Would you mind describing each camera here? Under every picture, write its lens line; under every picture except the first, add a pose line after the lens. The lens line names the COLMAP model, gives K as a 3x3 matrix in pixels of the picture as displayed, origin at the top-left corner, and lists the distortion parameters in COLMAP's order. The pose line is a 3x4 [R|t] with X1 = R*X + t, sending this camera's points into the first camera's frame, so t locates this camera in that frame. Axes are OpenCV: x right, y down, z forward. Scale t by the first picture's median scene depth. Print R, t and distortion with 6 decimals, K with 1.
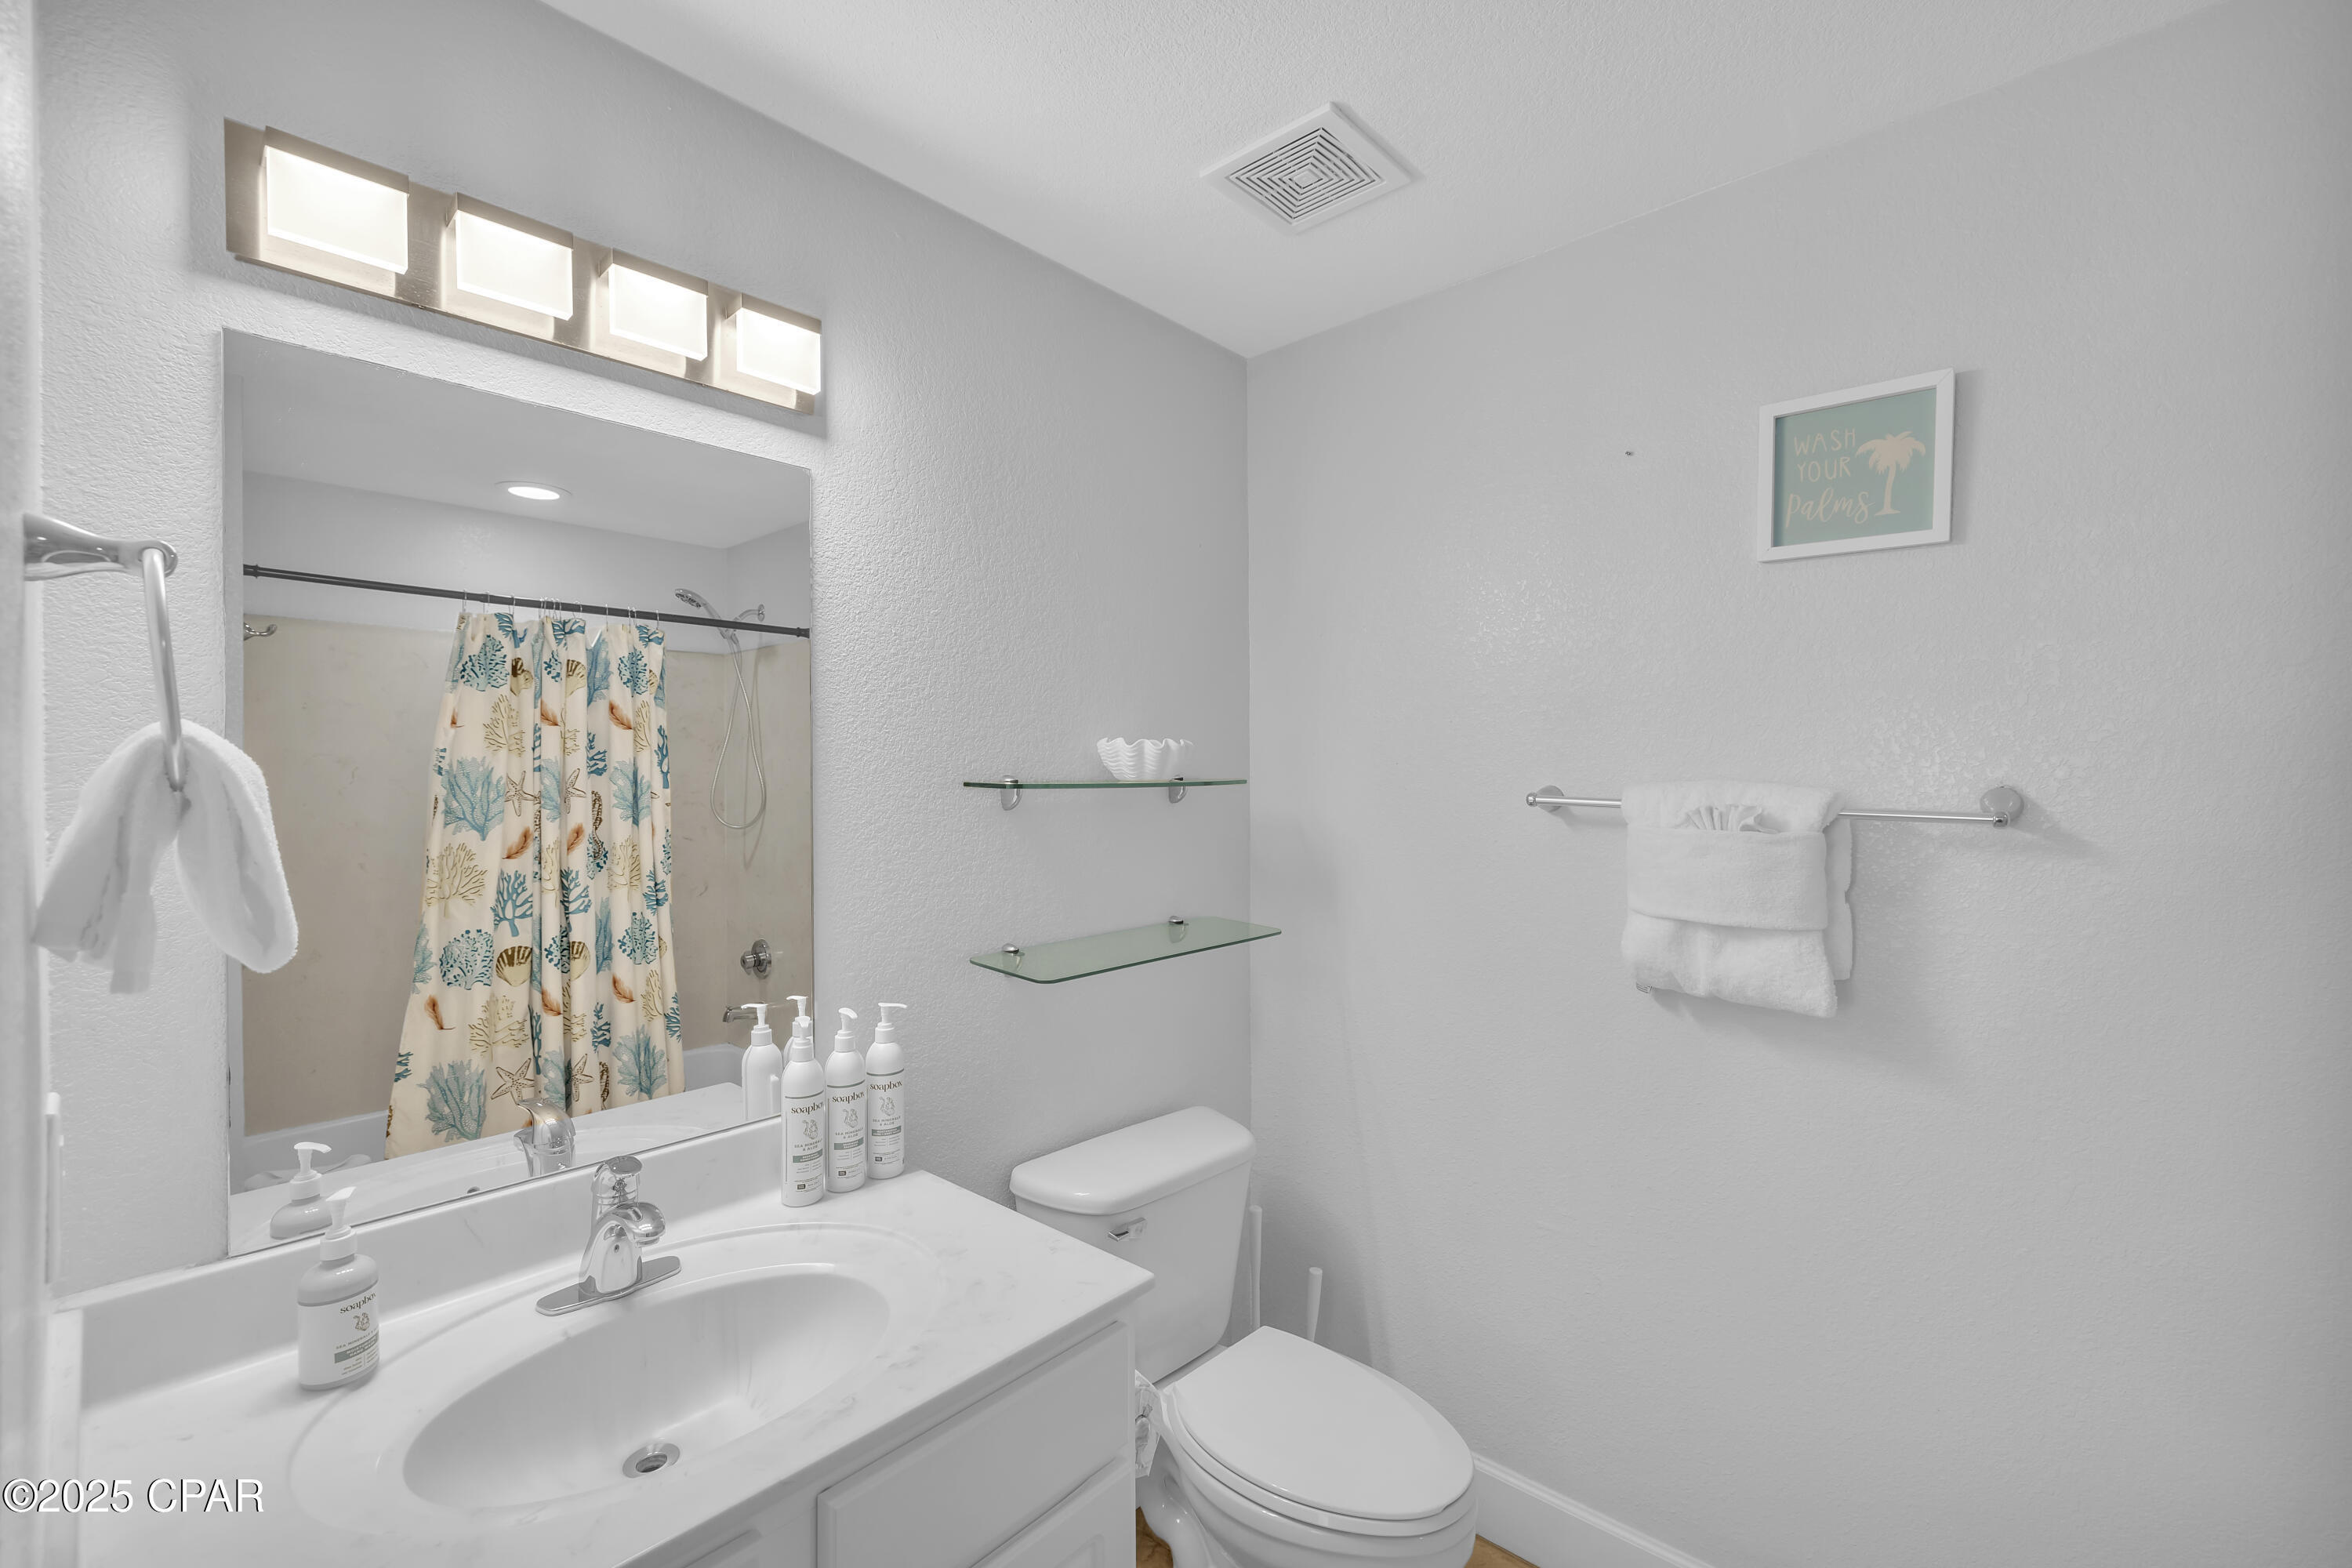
lens RADIAL K [[992.4, 0, 1176.0], [0, 992.4, 784.0], [0, 0, 1]] dist [-0.000205, -0.000391]
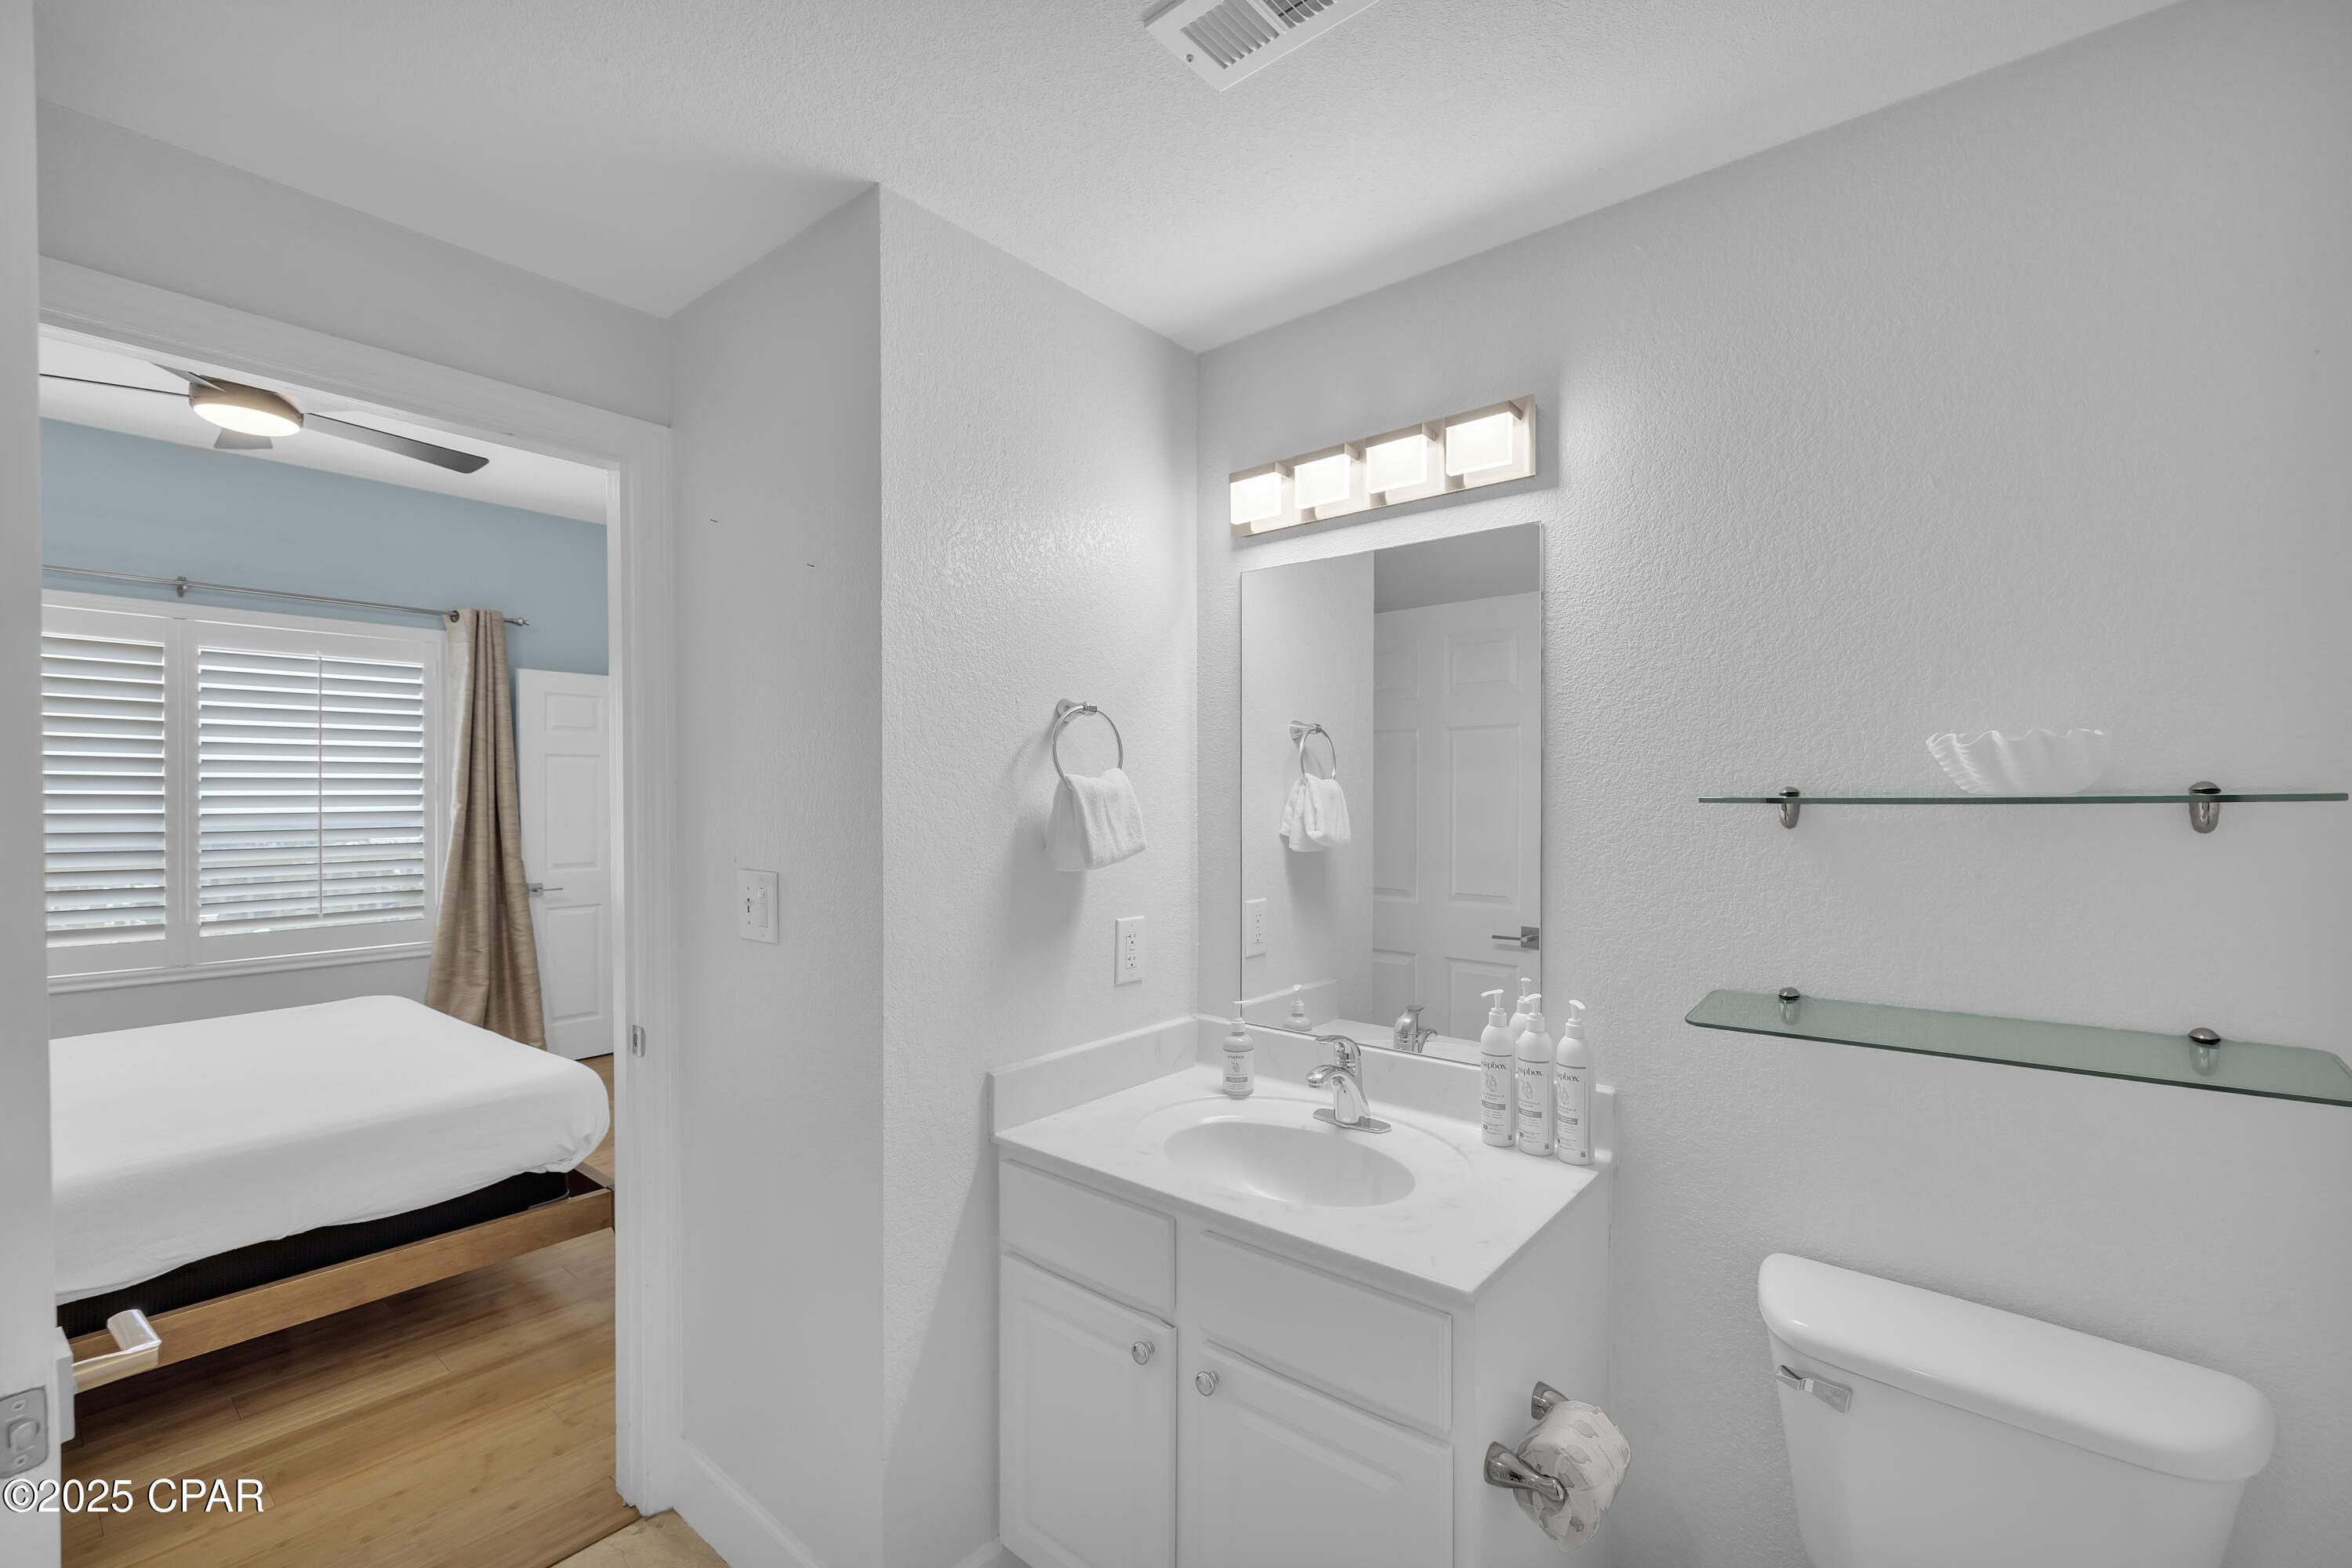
lens RADIAL K [[992.4, 0, 1176.0], [0, 992.4, 784.0], [0, 0, 1]] dist [-0.000205, -0.000391]
pose [[0.050342, 0.007958, -0.998700, 0.771550], [0.008827, 0.999926, 0.008413, -0.027123], [0.998693, -0.009239, 0.050268, 0.529040]]
